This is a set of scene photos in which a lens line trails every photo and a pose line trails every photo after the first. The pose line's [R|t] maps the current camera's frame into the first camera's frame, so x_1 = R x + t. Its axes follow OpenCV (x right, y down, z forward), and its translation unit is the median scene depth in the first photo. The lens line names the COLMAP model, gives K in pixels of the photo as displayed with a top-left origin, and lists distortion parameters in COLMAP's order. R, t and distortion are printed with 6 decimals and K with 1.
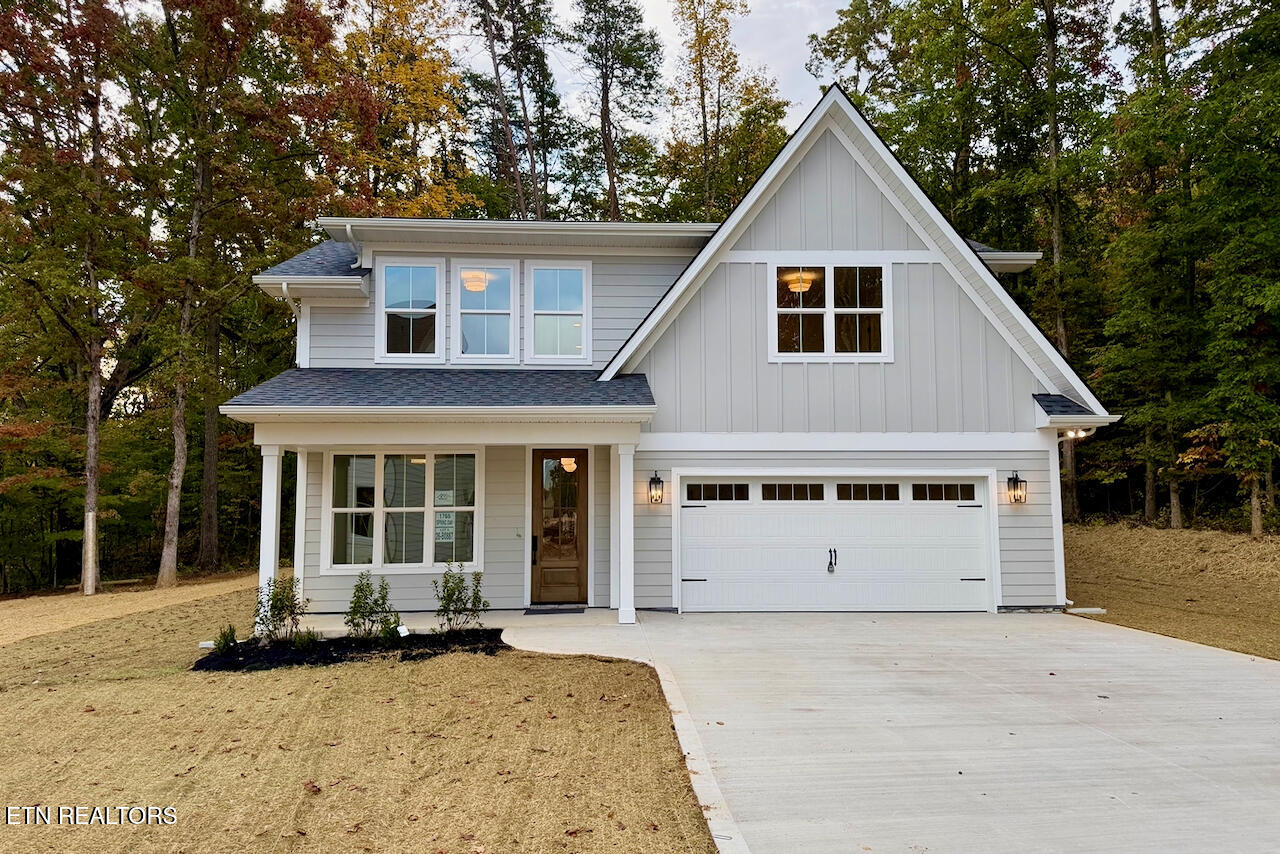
lens RADIAL K [[870.3, 0, 640.0], [0, 870.3, 427.0], [0, 0, 1]] dist [0.130502, -0.224356]
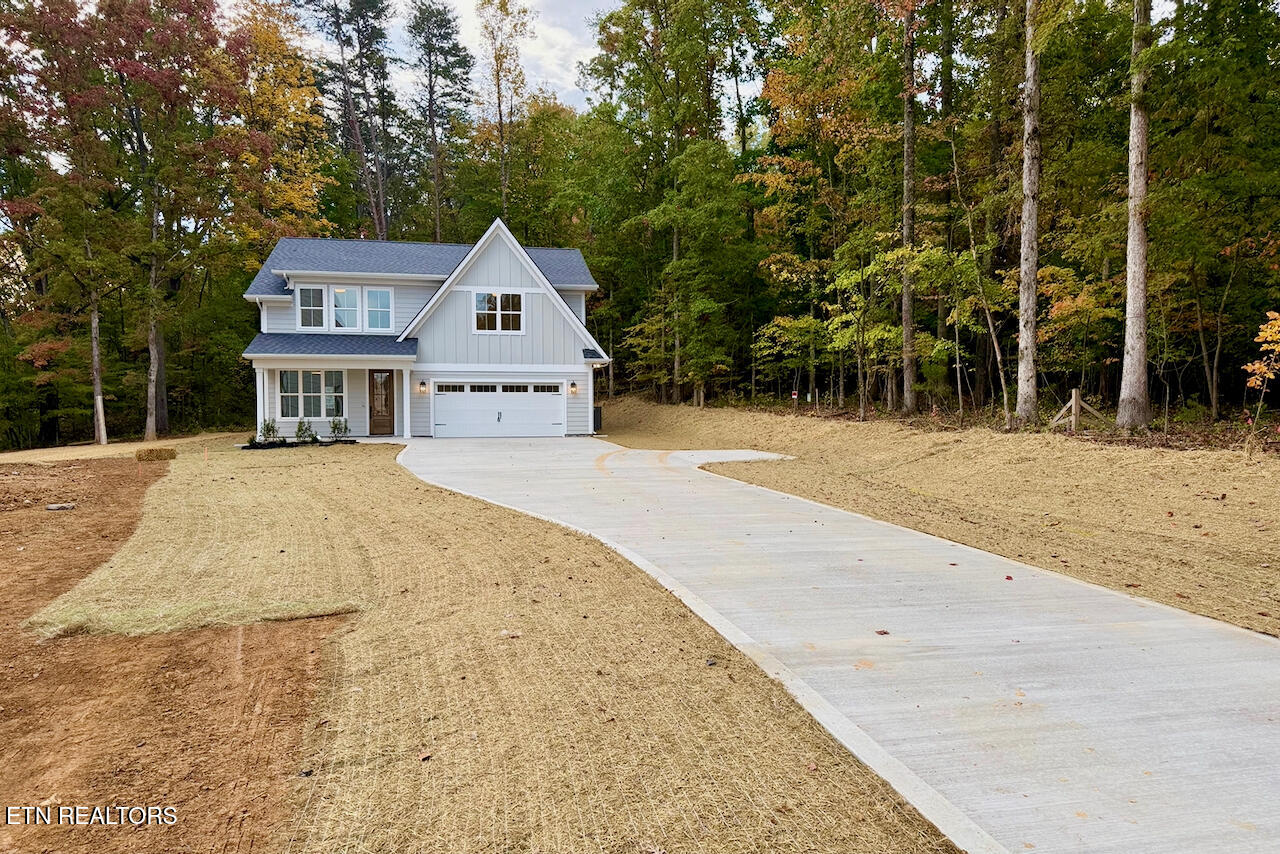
lens RADIAL K [[869.0, 0, 639.9], [0, 869.0, 437.0], [0, 0, 1]] dist [0.142977, -0.288107]
pose [[0.988899, -0.002238, 0.148572, 0.242418], [-0.017690, 0.991002, 0.132676, -0.118931], [-0.147532, -0.133831, 0.979961, -1.423325]]
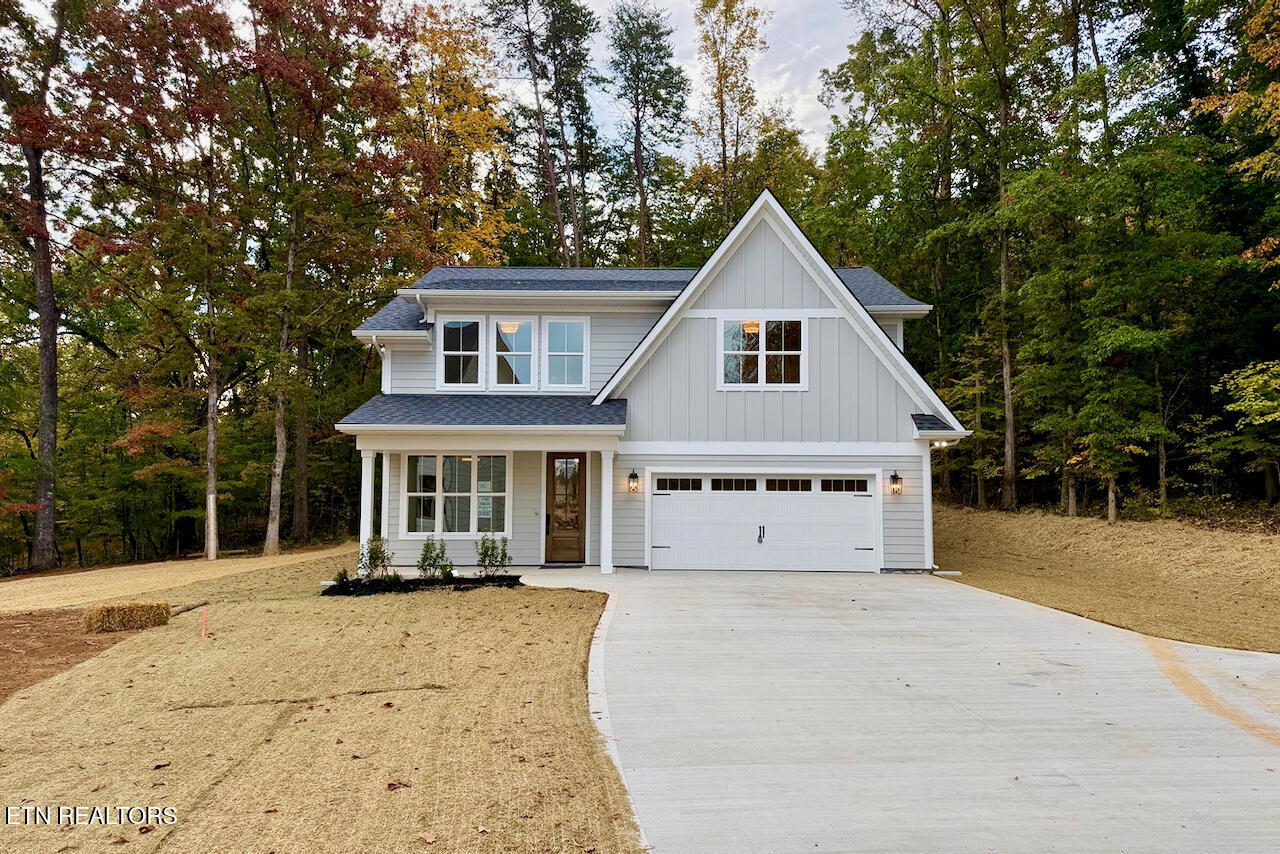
lens RADIAL K [[869.0, 0, 639.9], [0, 869.0, 437.0], [0, 0, 1]] dist [0.142977, -0.288107]
pose [[0.998074, 0.005698, -0.061777, 0.110725], [-0.004183, 0.999688, 0.024631, -0.033848], [0.061899, -0.024325, 0.997786, -0.377640]]
